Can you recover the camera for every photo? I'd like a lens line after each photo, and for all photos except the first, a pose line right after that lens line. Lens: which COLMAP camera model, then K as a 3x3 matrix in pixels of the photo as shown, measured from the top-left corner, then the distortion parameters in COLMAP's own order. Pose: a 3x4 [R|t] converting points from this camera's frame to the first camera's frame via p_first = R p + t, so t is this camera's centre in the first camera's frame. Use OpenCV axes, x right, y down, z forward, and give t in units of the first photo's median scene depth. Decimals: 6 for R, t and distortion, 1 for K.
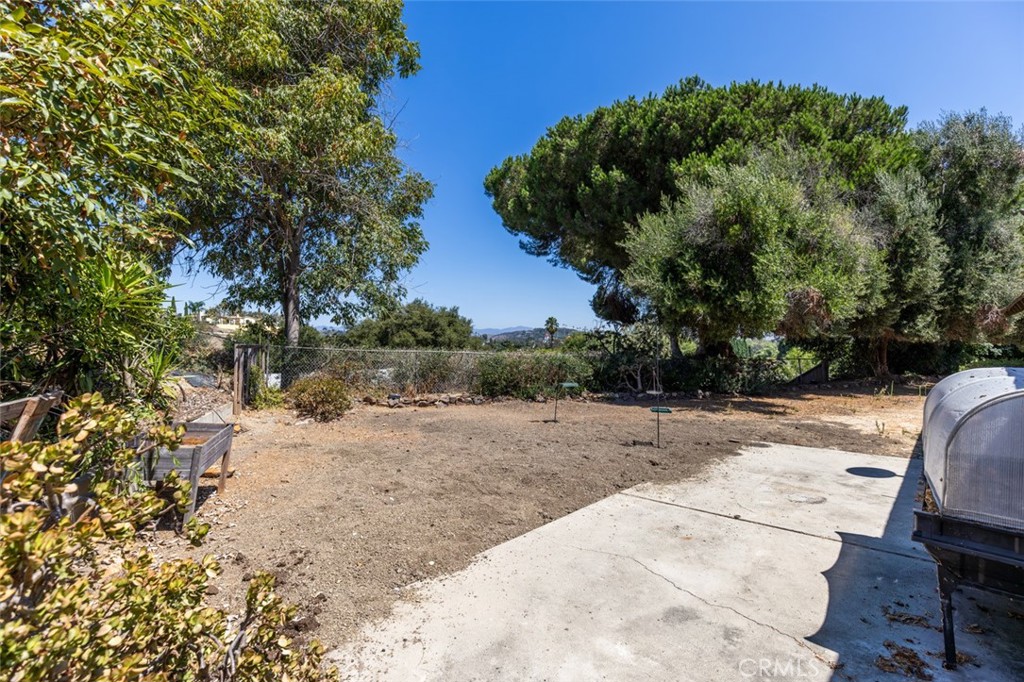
lens RADIAL K [[458.9, 0, 509.7], [0, 458.9, 330.4], [0, 0, 1]] dist [0.005109, 0.000687]
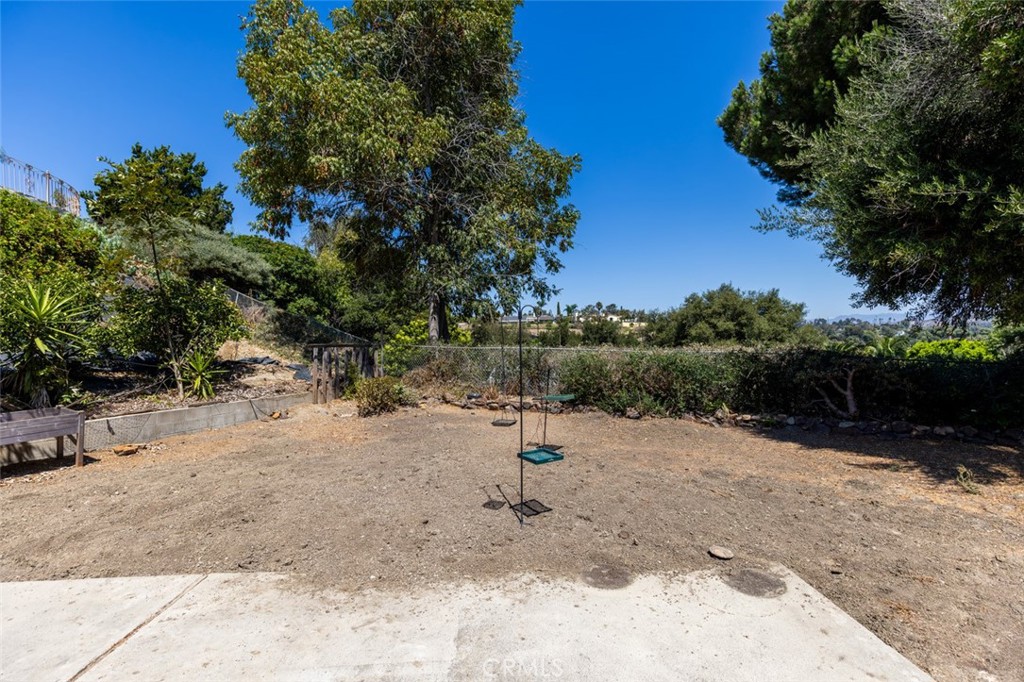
lens RADIAL K [[458.9, 0, 518.0], [0, 458.9, 329.7], [0, 0, 1]] dist [0.005109, 0.000687]
pose [[0.707664, -0.034616, -0.705701, 0.300582], [0.043288, 0.999047, -0.005597, 0.011032], [0.705222, -0.026588, 0.708488, 0.258015]]
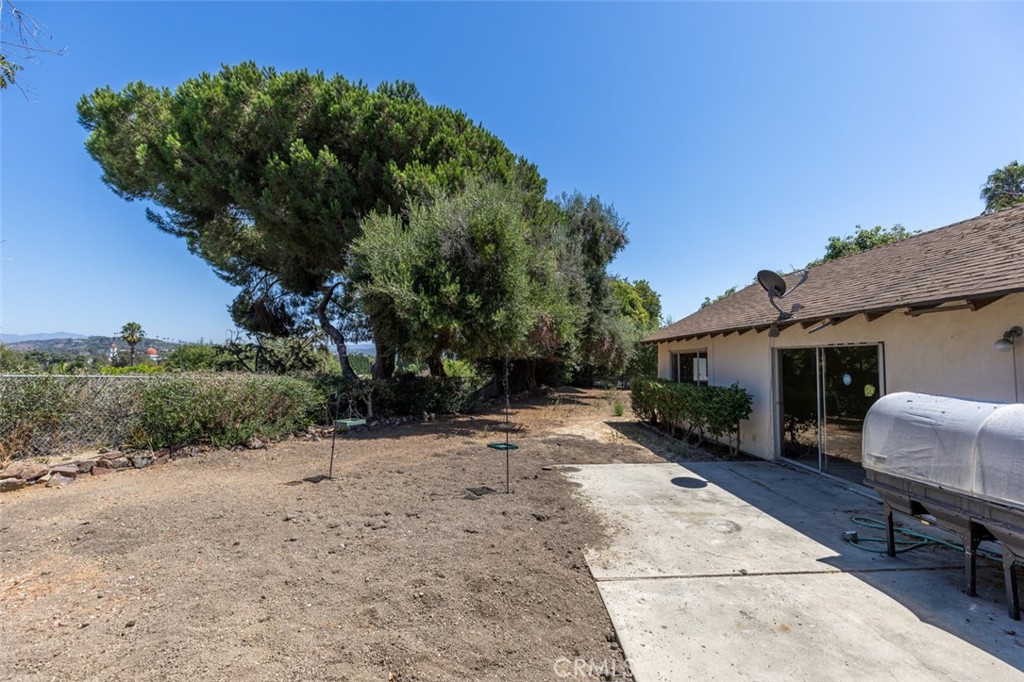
lens RADIAL K [[458.9, 0, 513.9], [0, 458.9, 337.3], [0, 0, 1]] dist [0.005109, 0.000687]
pose [[0.697447, 0.044971, 0.715224, -0.109107], [-0.031403, 0.998988, -0.032190, 0.001523], [-0.715948, -0.000010, 0.698154, 0.172686]]
